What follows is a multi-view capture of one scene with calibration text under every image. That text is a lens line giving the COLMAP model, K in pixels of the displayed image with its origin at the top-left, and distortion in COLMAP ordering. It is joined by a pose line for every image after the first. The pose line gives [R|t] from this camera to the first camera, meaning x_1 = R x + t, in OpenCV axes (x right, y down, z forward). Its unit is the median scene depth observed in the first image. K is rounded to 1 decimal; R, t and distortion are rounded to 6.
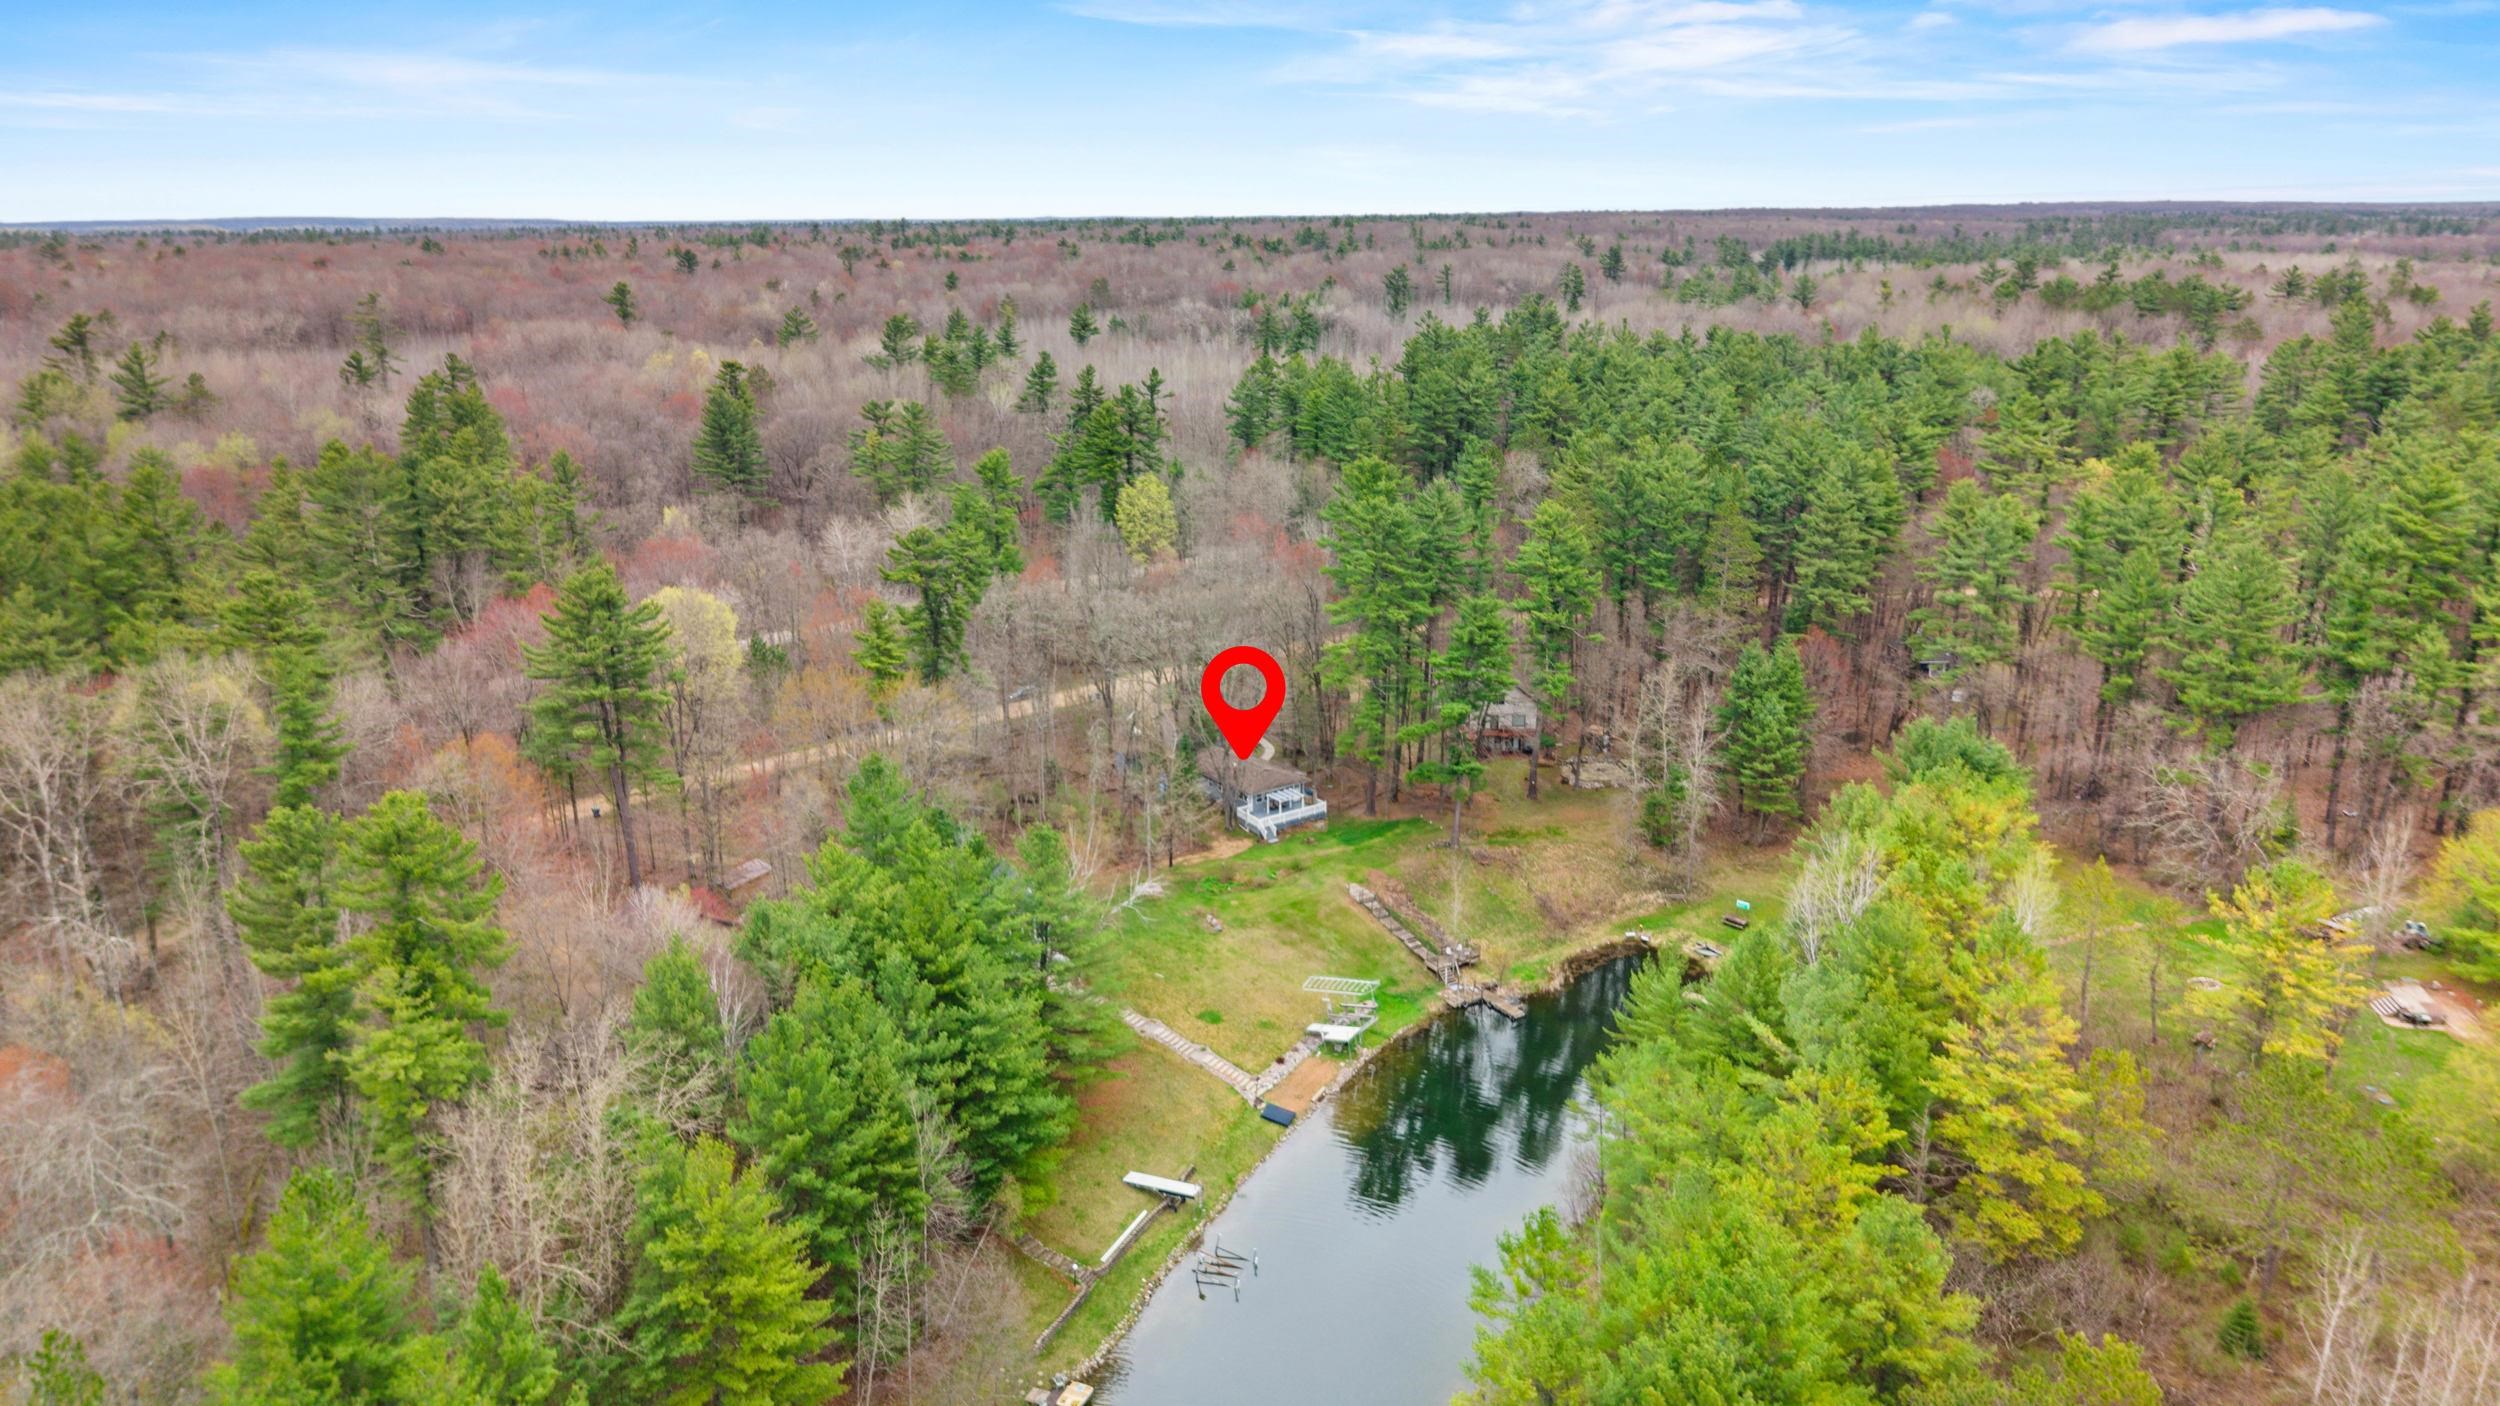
lens RADIAL K [[1666.1, 0, 1251.2], [0, 1666.1, 699.9], [0, 0, 1]] dist [0.035023, -0.029547]
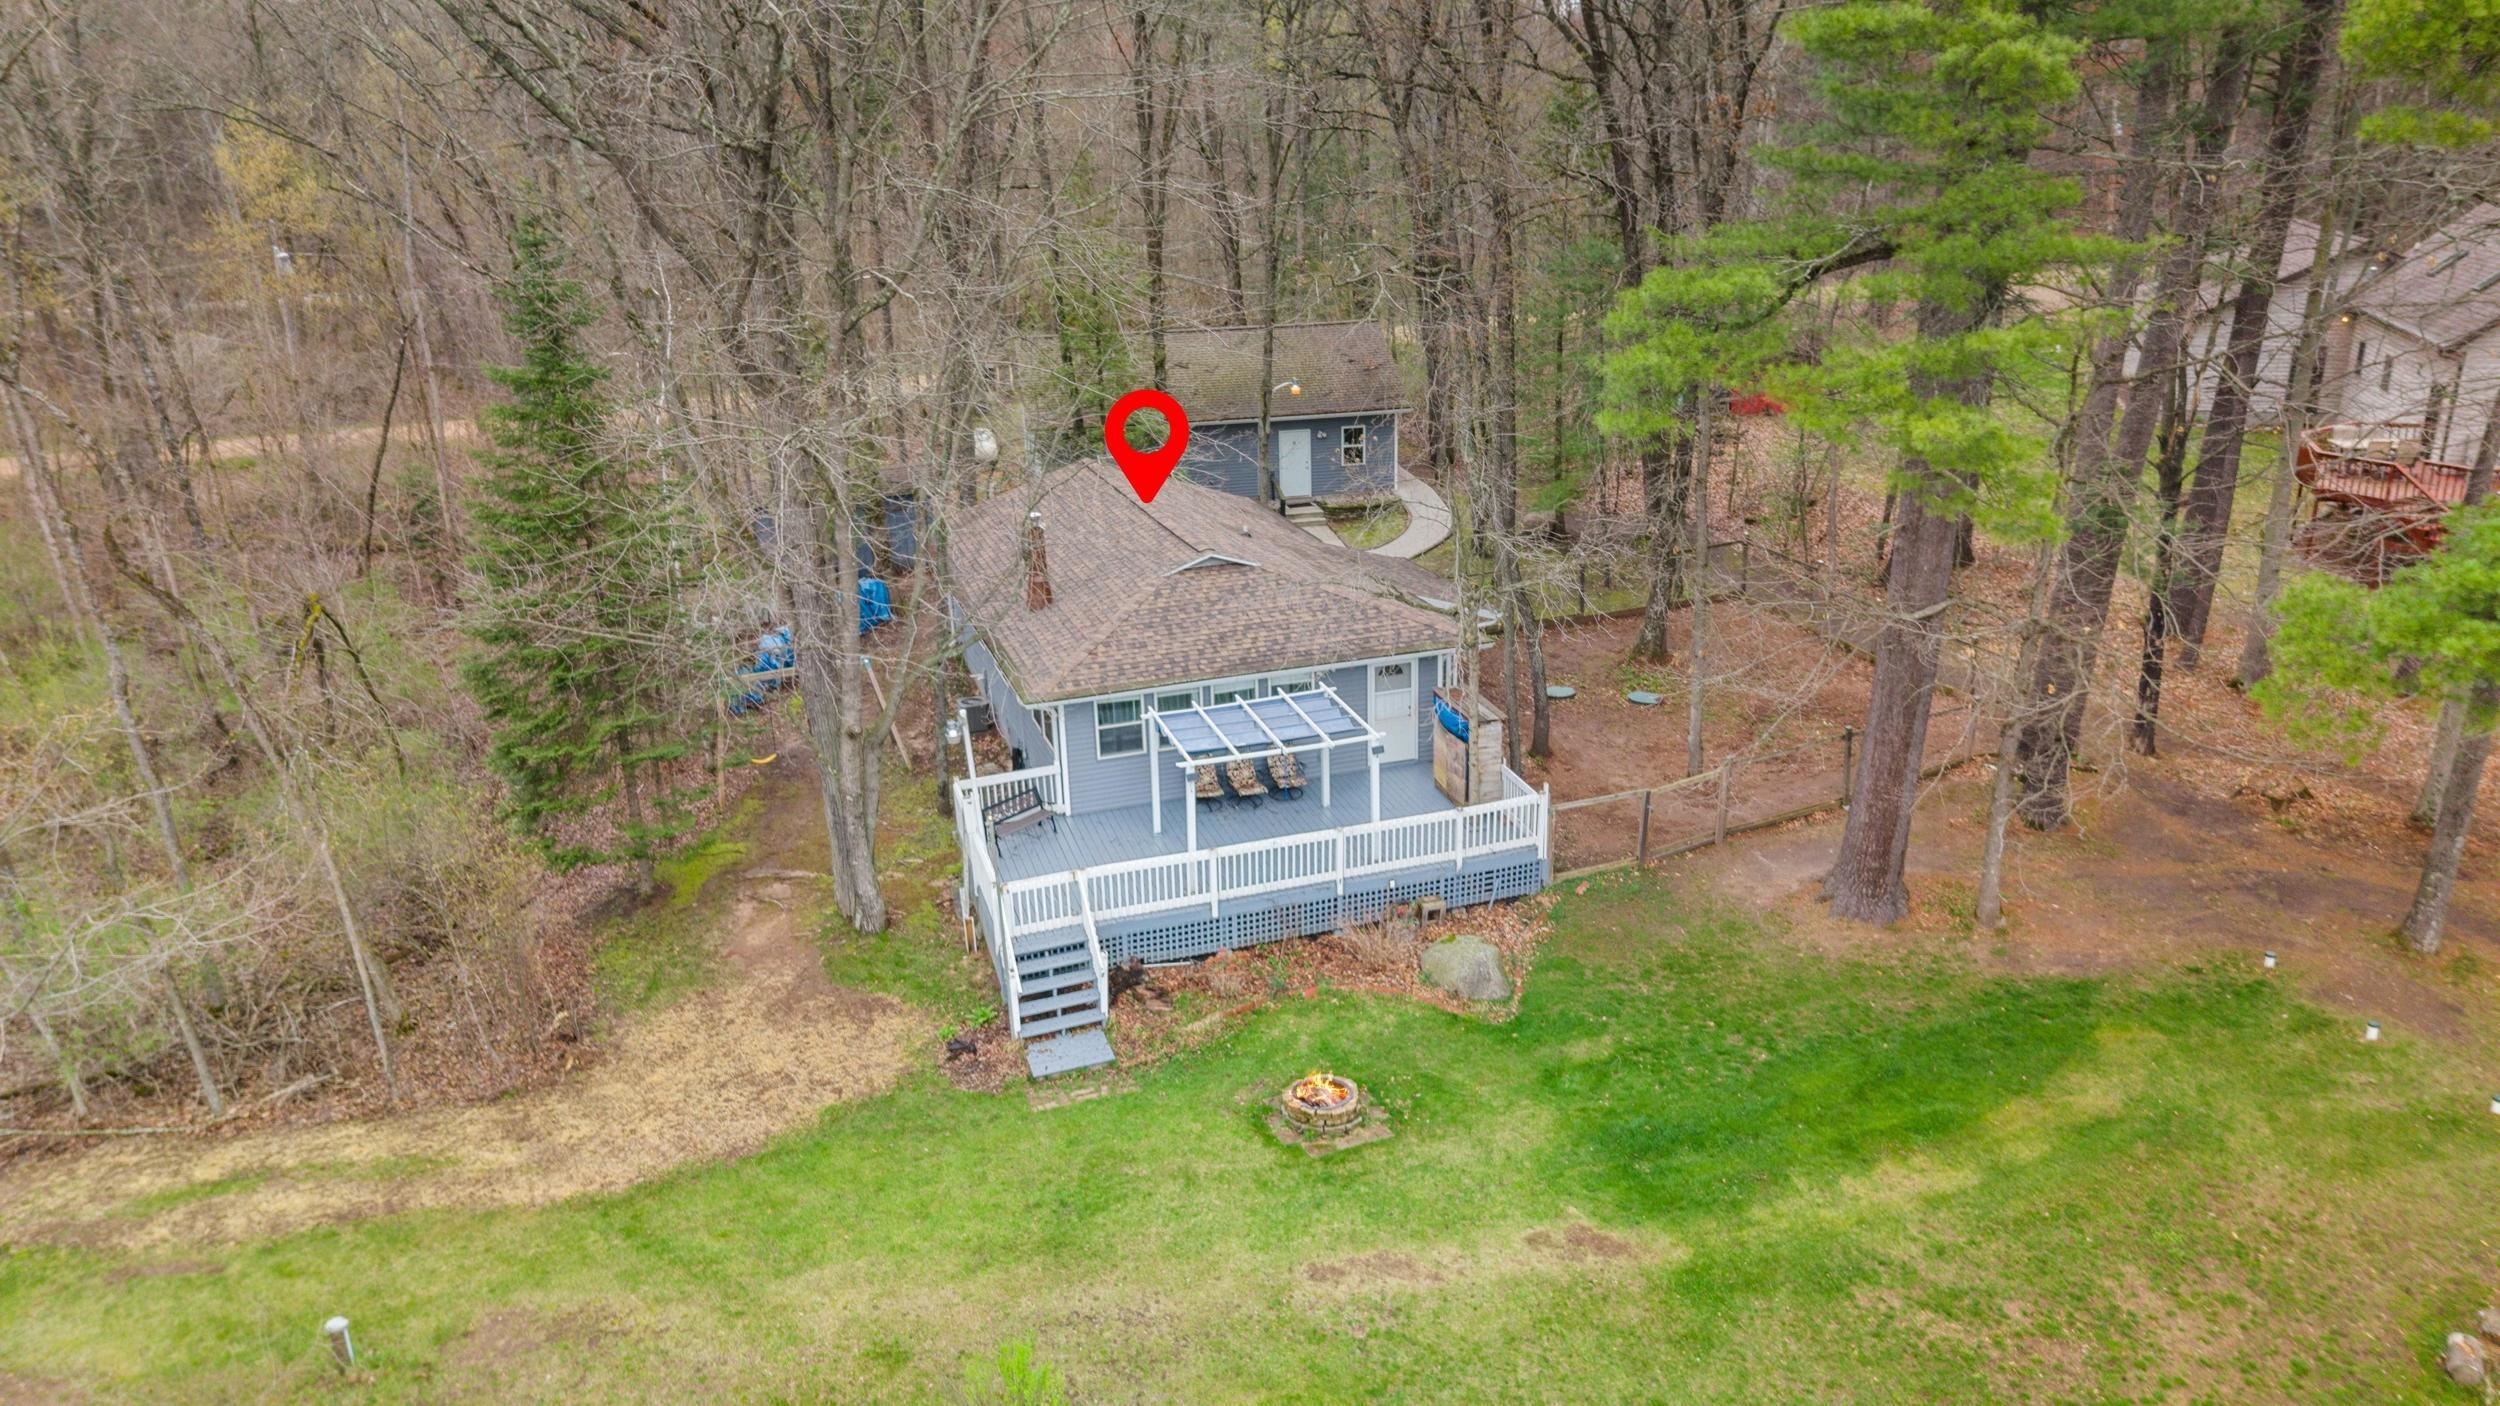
lens RADIAL K [[1666.1, 0, 1238.2], [0, 1666.1, 689.9], [0, 0, 1]] dist [0.035023, -0.029547]
pose [[0.953610, 0.081934, -0.289682, 0.064890], [-0.066627, 0.995829, 0.062329, 0.047952], [0.293580, -0.040137, 0.955091, 0.913112]]
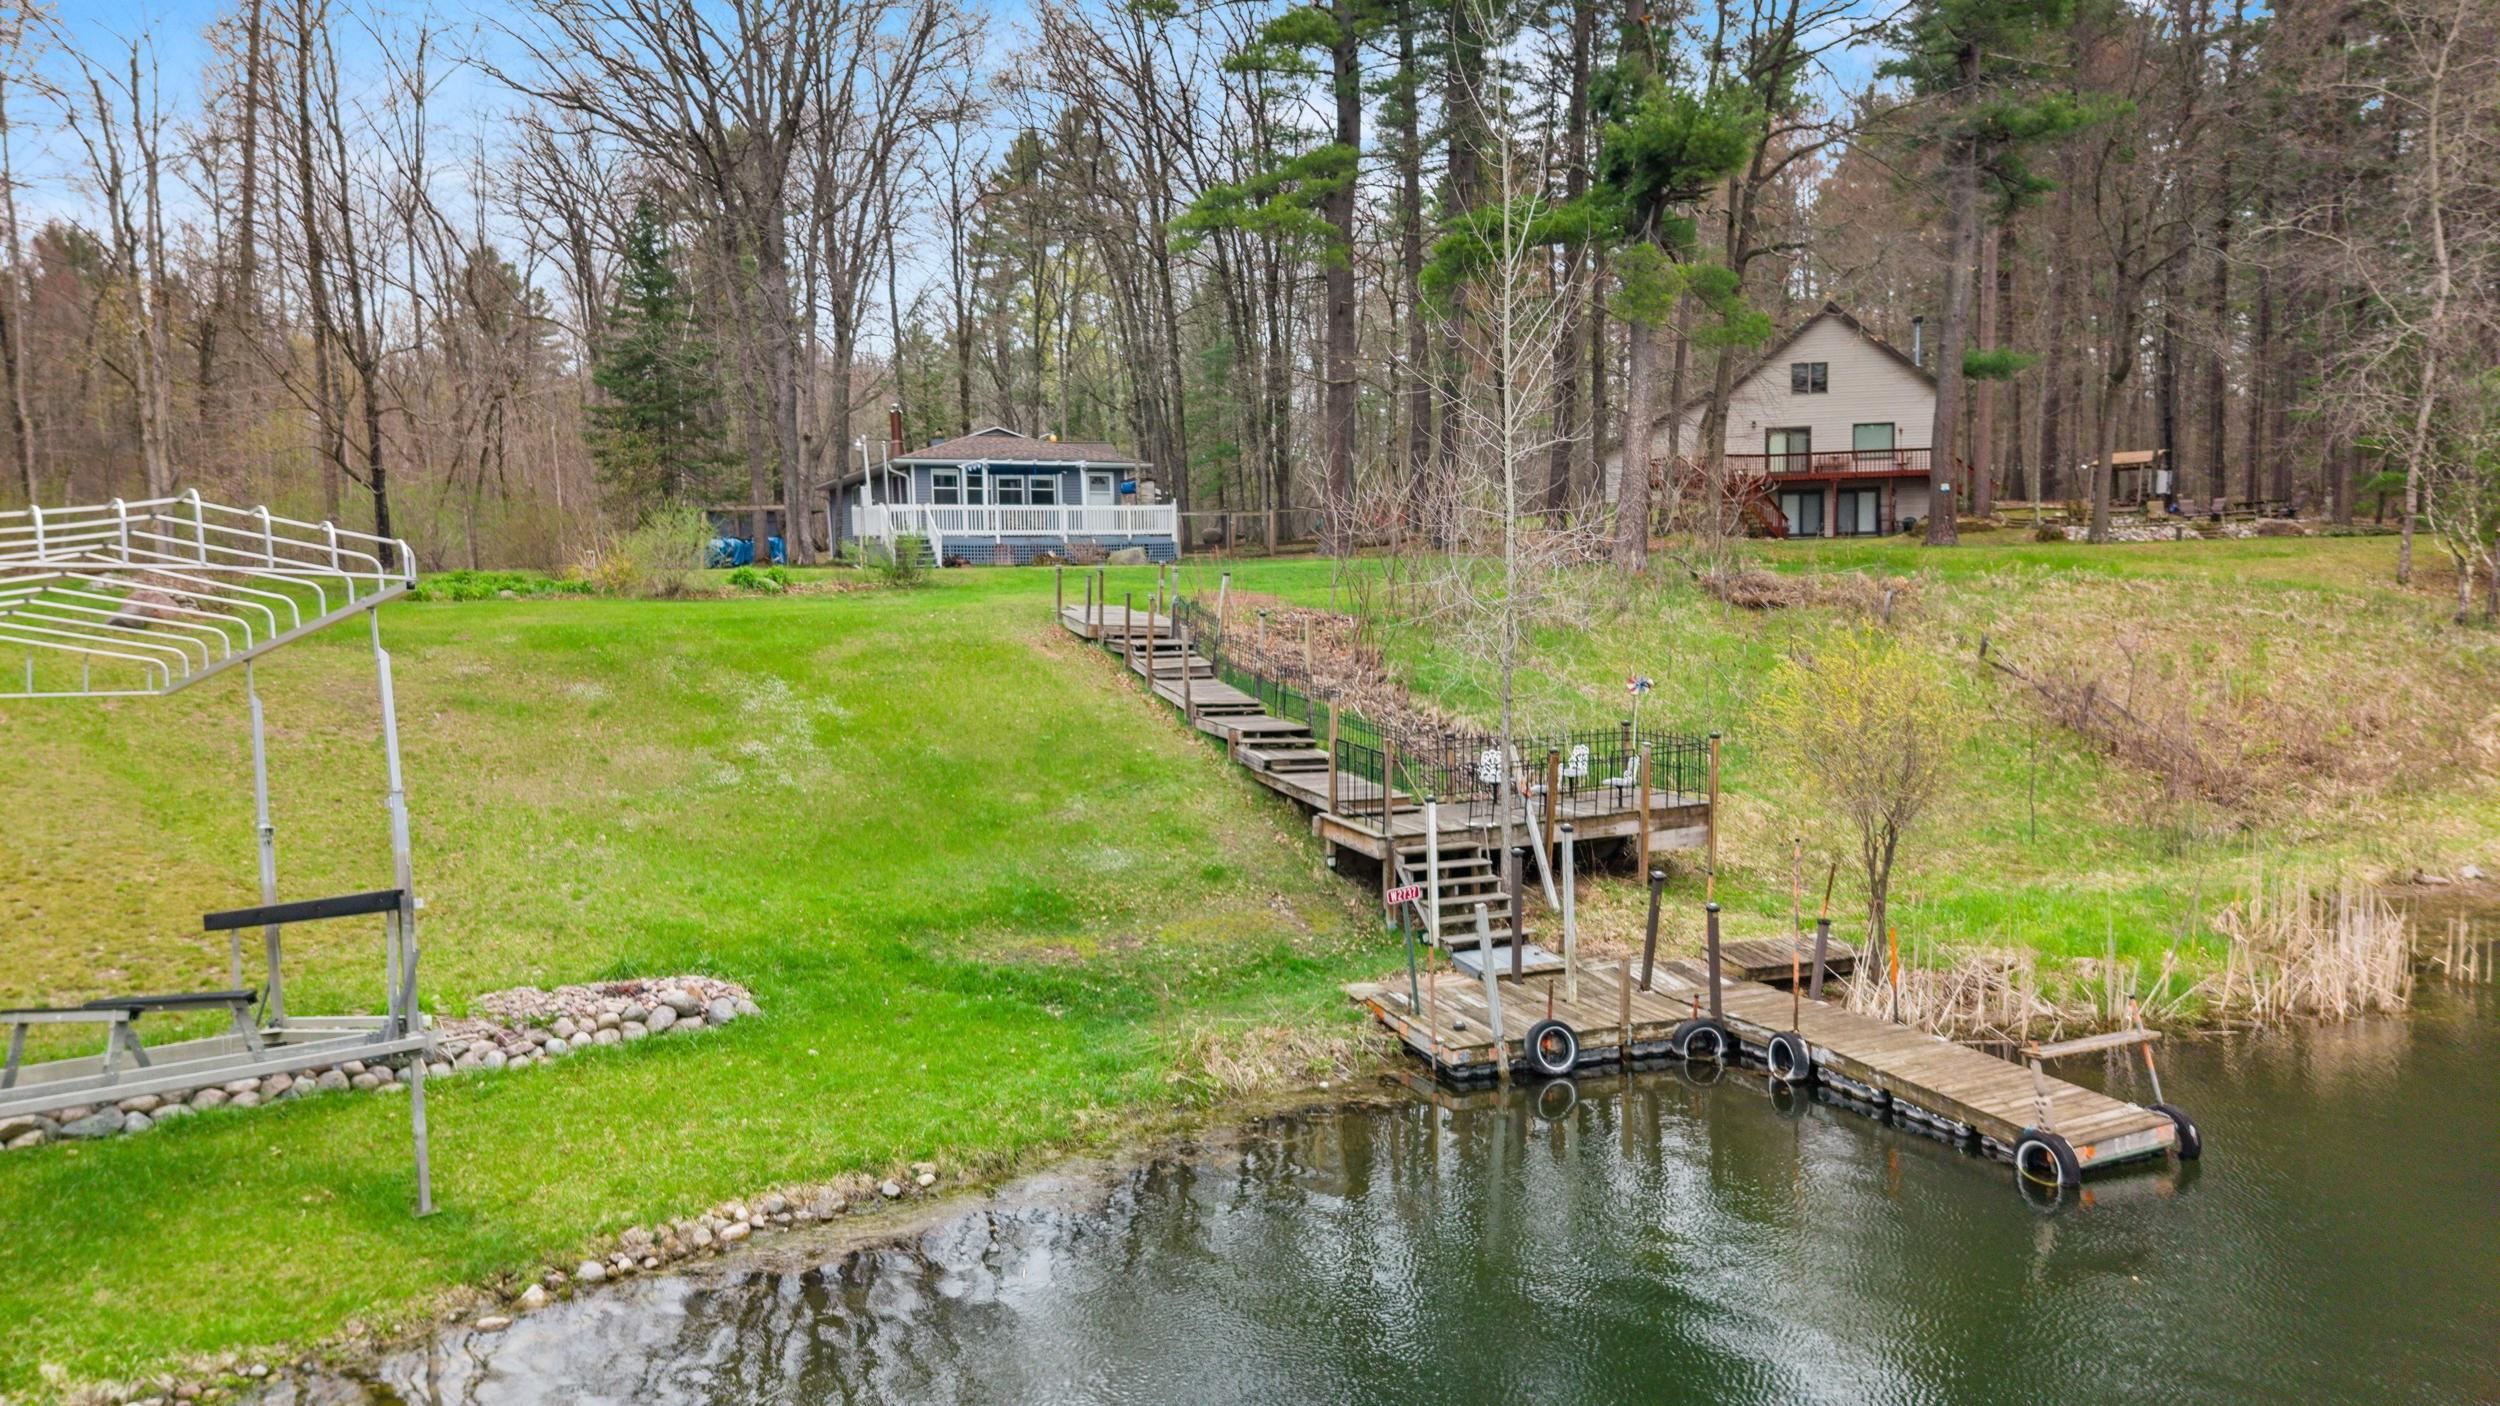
lens RADIAL K [[1666.1, 0, 1268.6], [0, 1666.1, 708.7], [0, 0, 1]] dist [0.035023, -0.029547]
pose [[0.986164, -0.002991, -0.165747, 0.114402], [-0.032438, 0.977028, -0.210626, 0.164759], [0.162569, 0.213088, 0.963413, 0.792492]]
